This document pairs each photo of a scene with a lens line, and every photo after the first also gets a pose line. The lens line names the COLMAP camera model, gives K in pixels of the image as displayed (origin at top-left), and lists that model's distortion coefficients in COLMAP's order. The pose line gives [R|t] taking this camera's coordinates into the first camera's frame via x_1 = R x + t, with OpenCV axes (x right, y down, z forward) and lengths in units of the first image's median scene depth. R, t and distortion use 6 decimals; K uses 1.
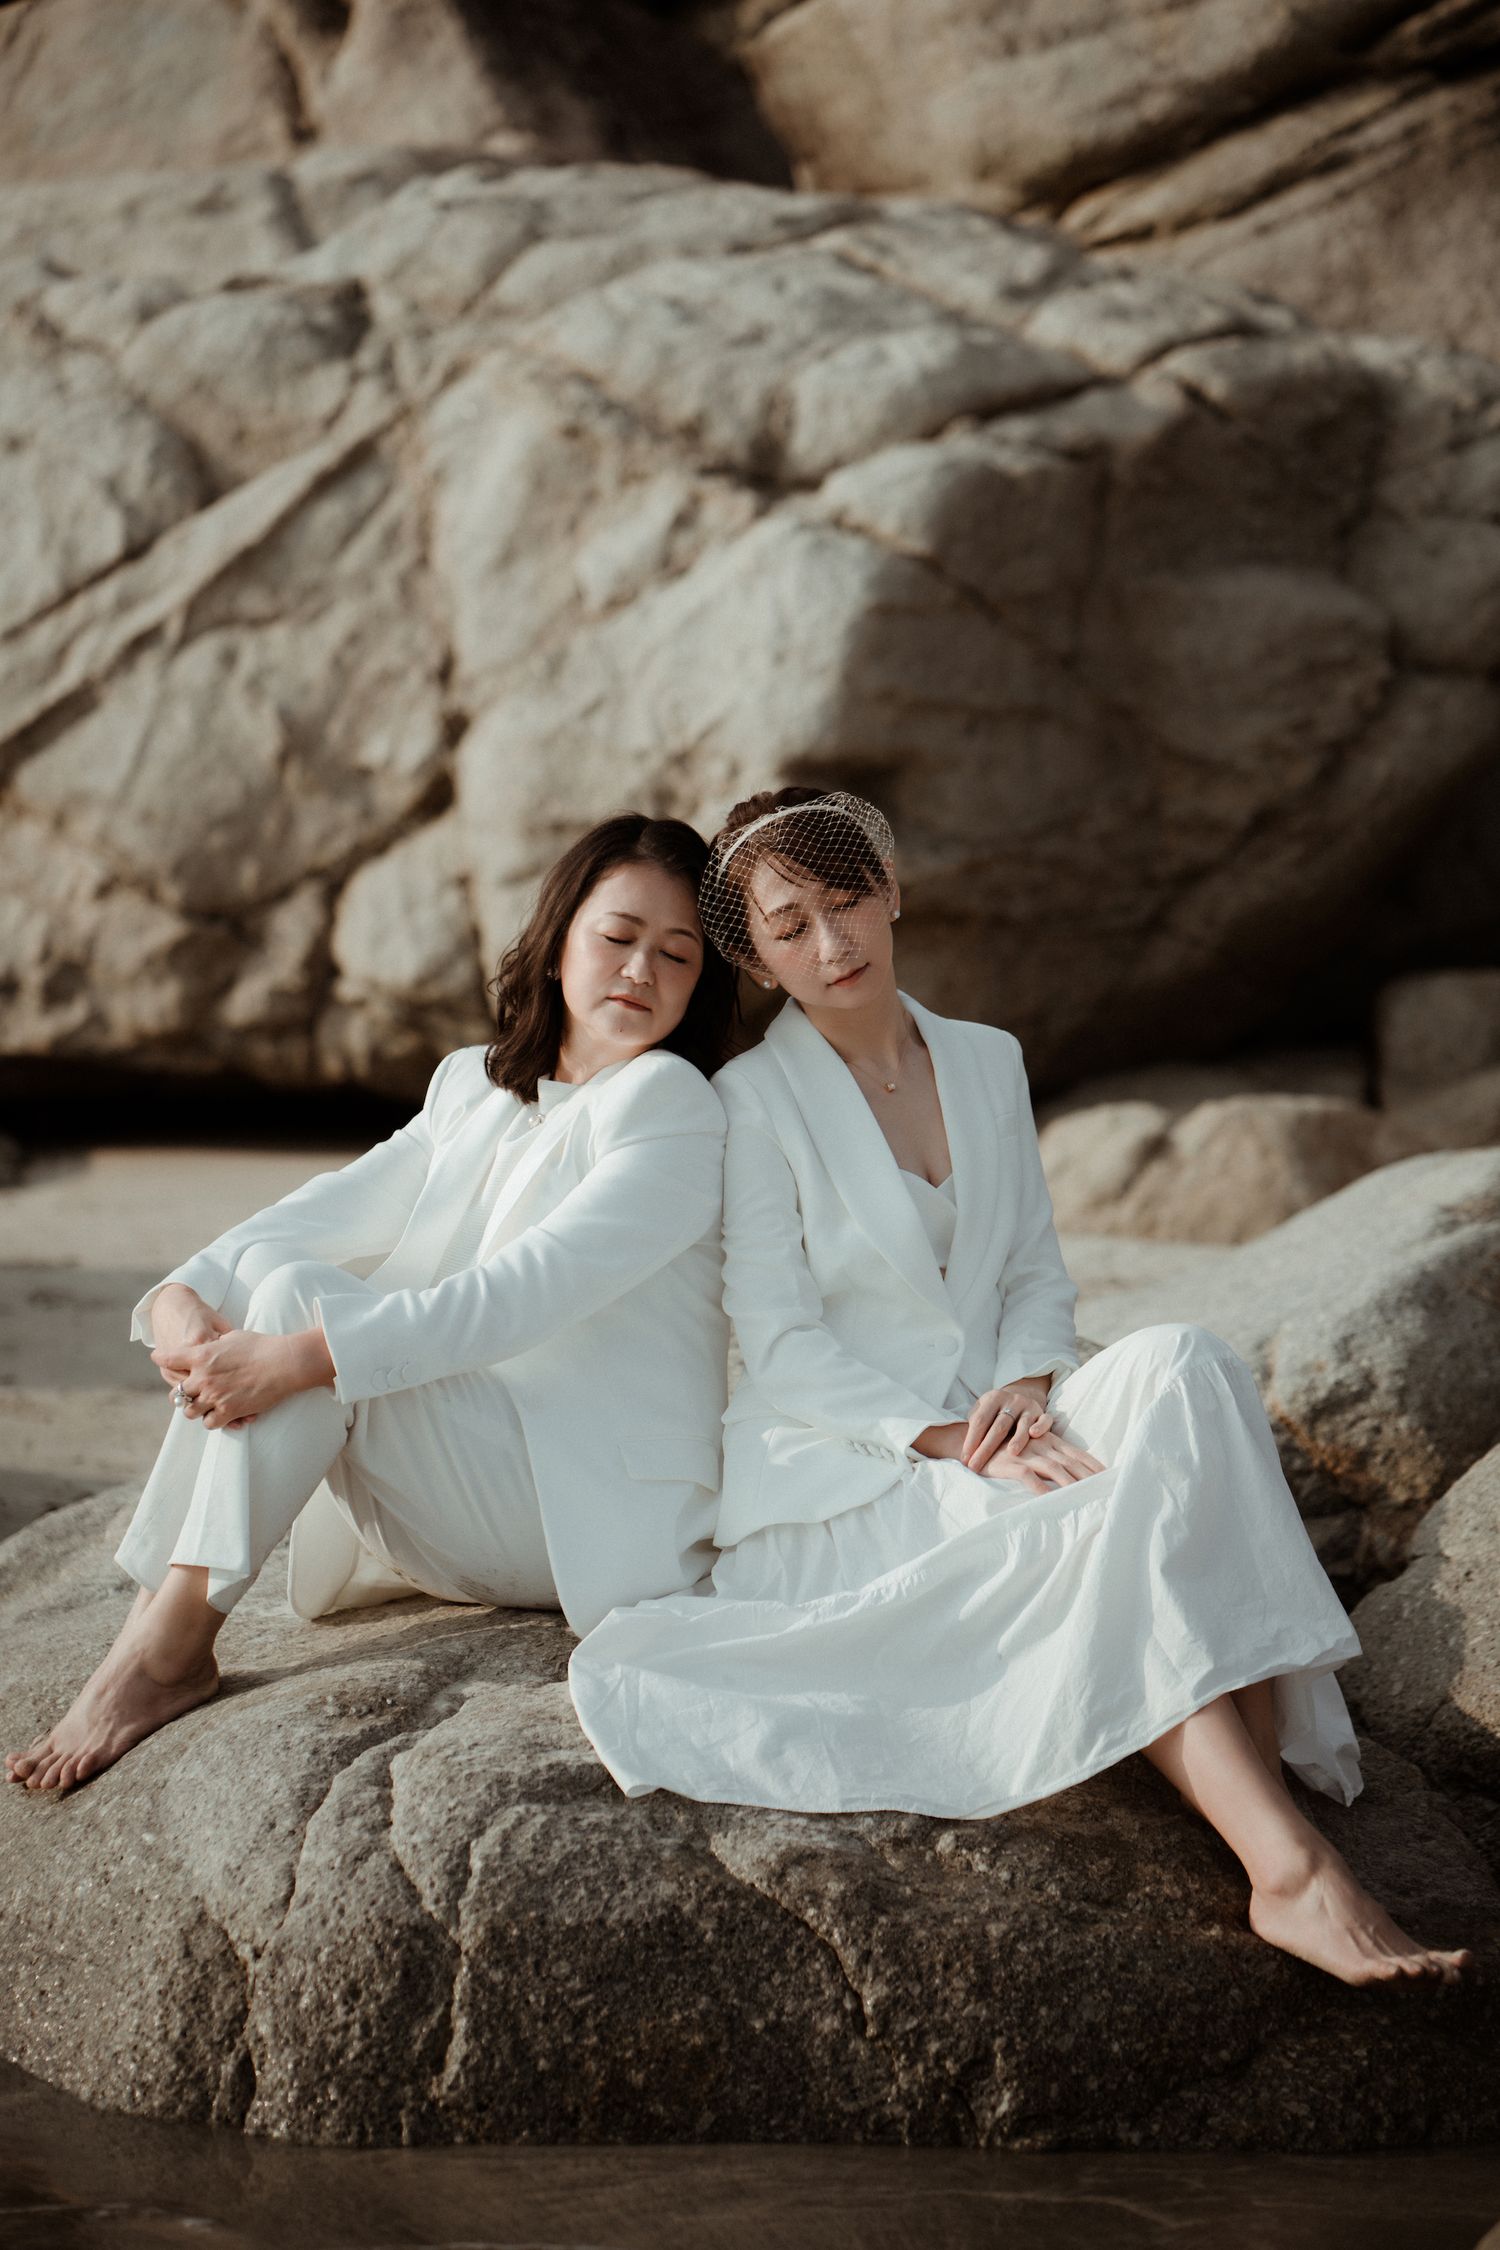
lens RADIAL K [[5933.7, 0, 664.7], [0, 5933.7, 1100.6], [0, 0, 1]] dist [0.287395, 0.000000]
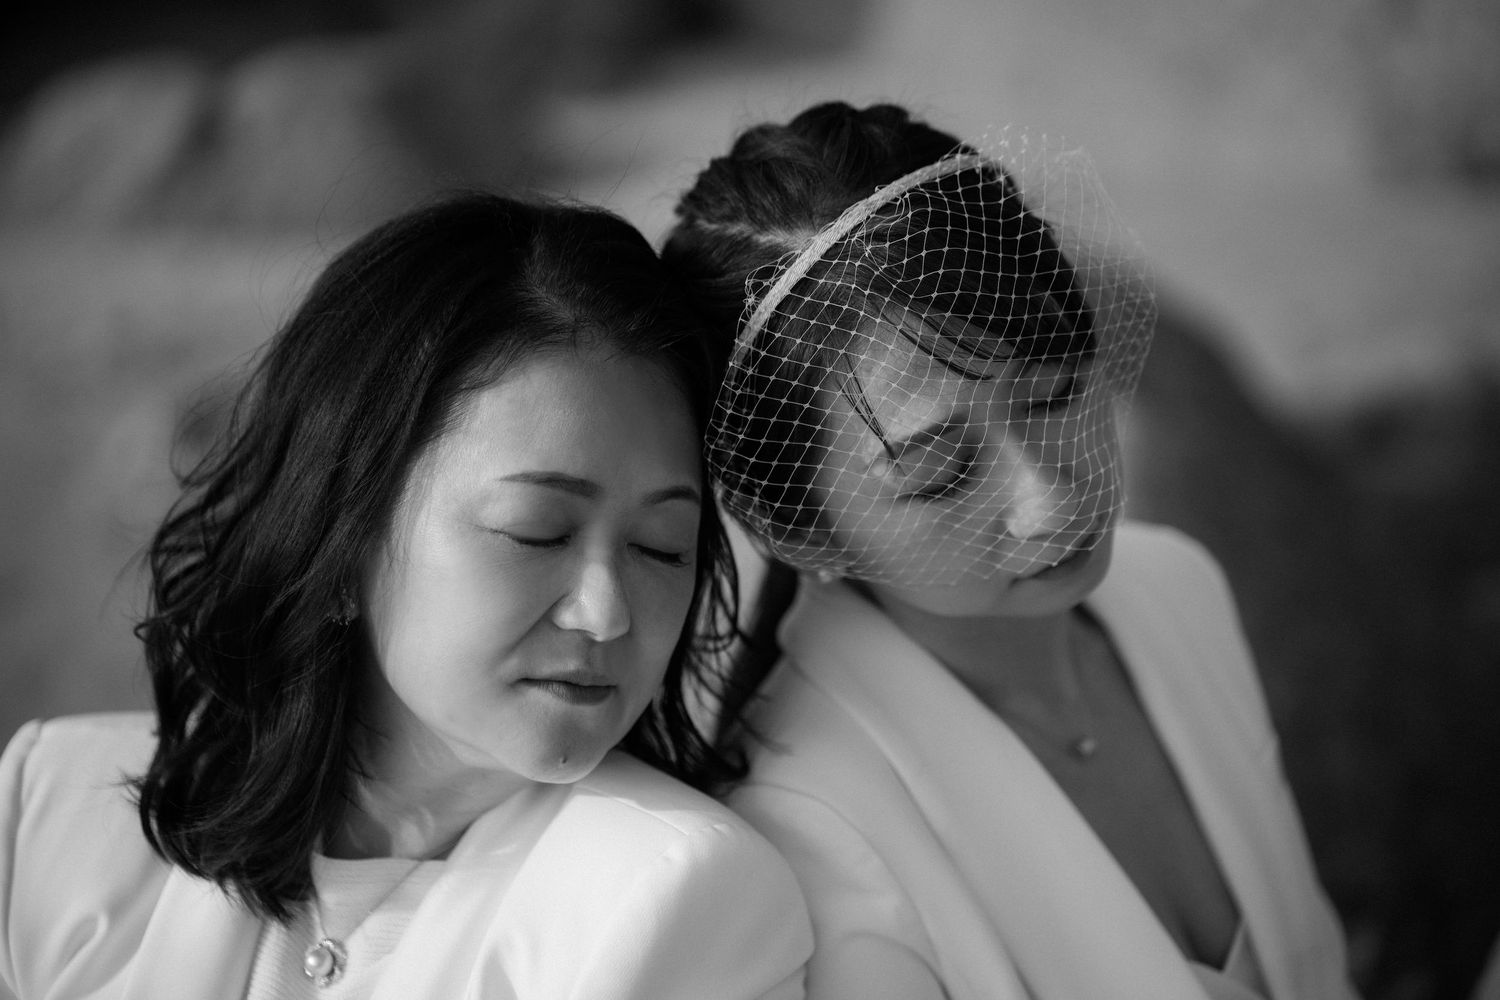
lens RADIAL K [[3955.8, 0, 747.1], [0, 3955.8, 497.8], [0, 0, 1]] dist [0.287395, 0.000000]
pose [[0.895699, -0.142007, 0.421376, -0.092048], [0.045045, 0.971736, 0.231733, -0.077702], [-0.442374, -0.188582, 0.876780, 0.641246]]
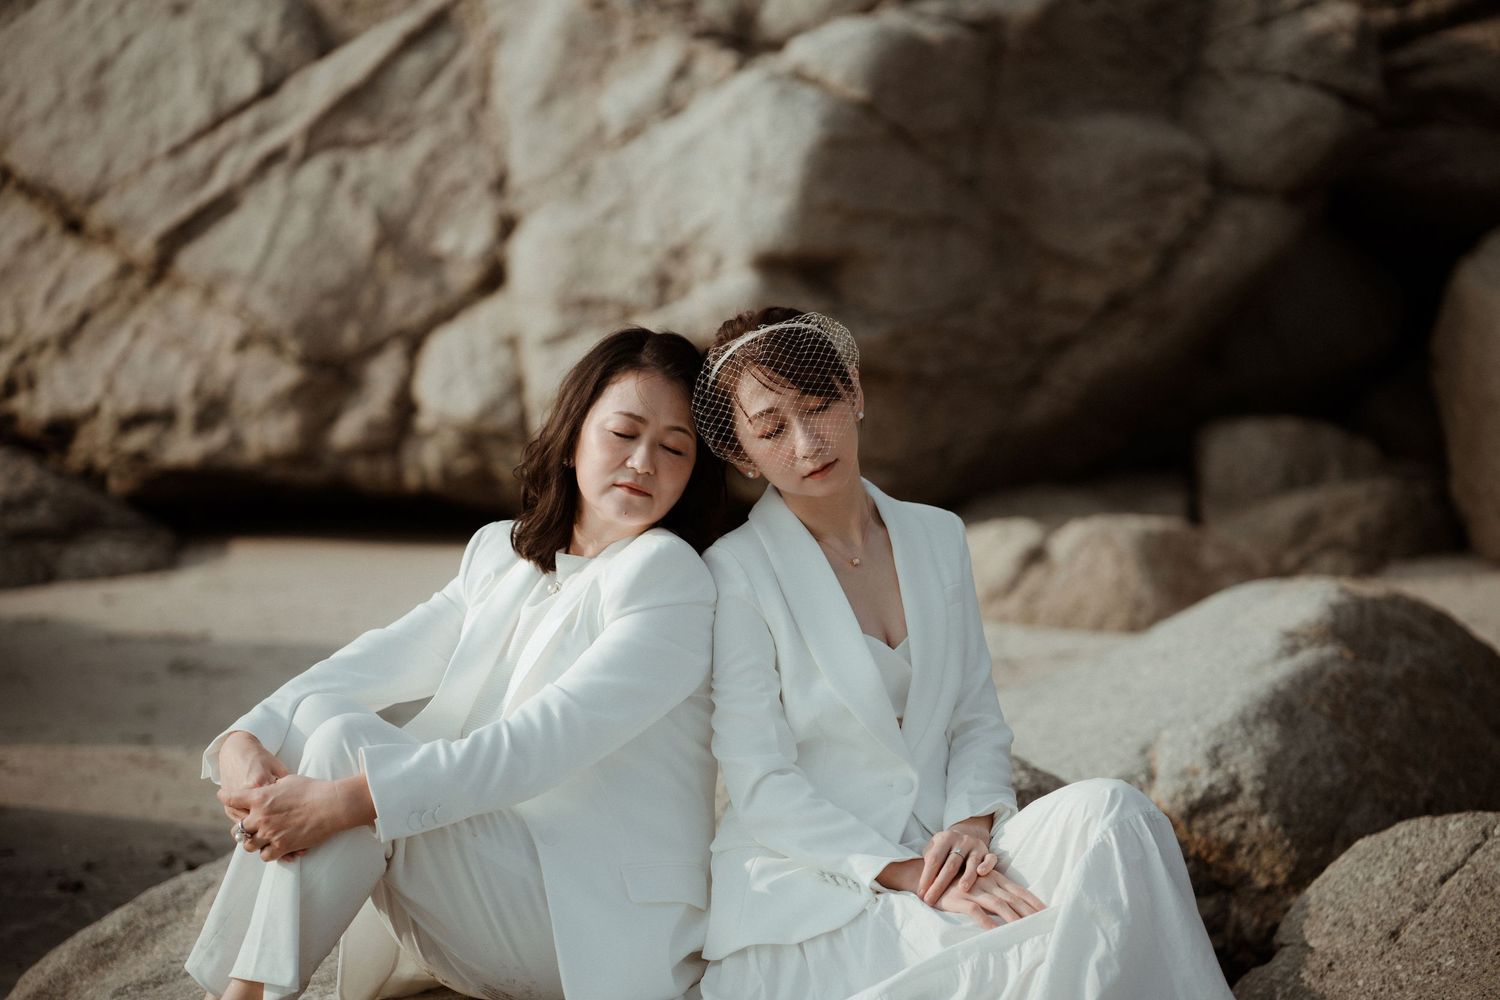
lens RADIAL K [[3955.8, 0, 750.1], [0, 3955.8, 501.5], [0, 0, 1]] dist [0.287395, 0.000000]
pose [[0.999708, 0.008735, 0.022530, -0.000582], [-0.008994, 0.999894, 0.011448, -0.019676], [-0.022428, -0.011647, 0.999681, 0.185340]]
